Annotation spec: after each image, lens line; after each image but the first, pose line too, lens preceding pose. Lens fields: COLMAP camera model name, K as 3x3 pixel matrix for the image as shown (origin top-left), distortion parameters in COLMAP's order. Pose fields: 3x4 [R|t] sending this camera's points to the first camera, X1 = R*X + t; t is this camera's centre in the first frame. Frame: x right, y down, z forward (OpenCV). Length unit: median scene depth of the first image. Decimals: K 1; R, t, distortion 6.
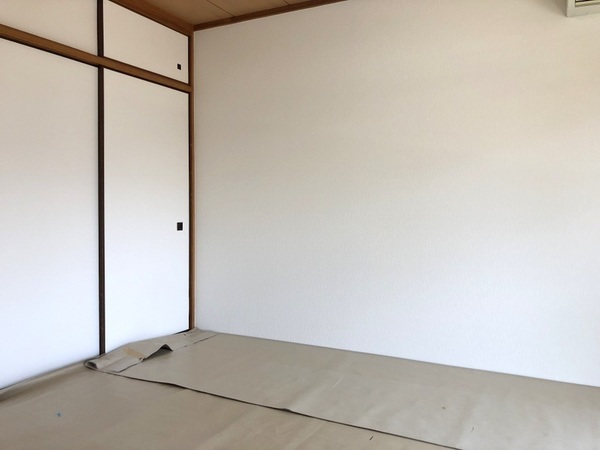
lens RADIAL K [[488.8, 0, 301.3], [0, 488.8, 223.2], [0, 0, 1]] dist [0.023036, -0.034783]
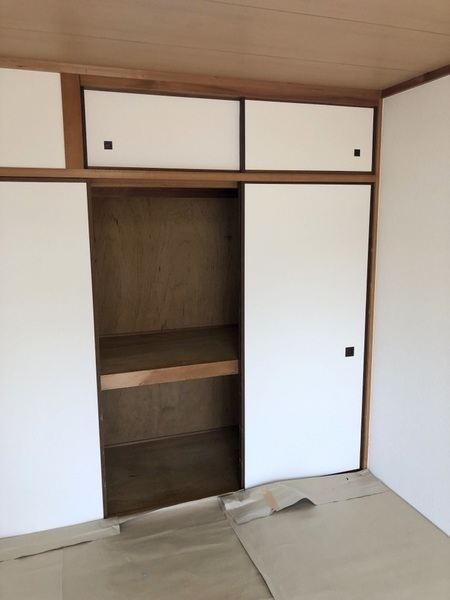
lens RADIAL K [[488.8, 0, 226.8], [0, 488.8, 303.0], [0, 0, 1]] dist [0.023036, -0.034783]
pose [[0.726893, 0.109992, -0.677885, 0.148547], [-0.015468, 0.989462, 0.143962, -0.188940], [0.686576, -0.094160, 0.720935, 0.272553]]
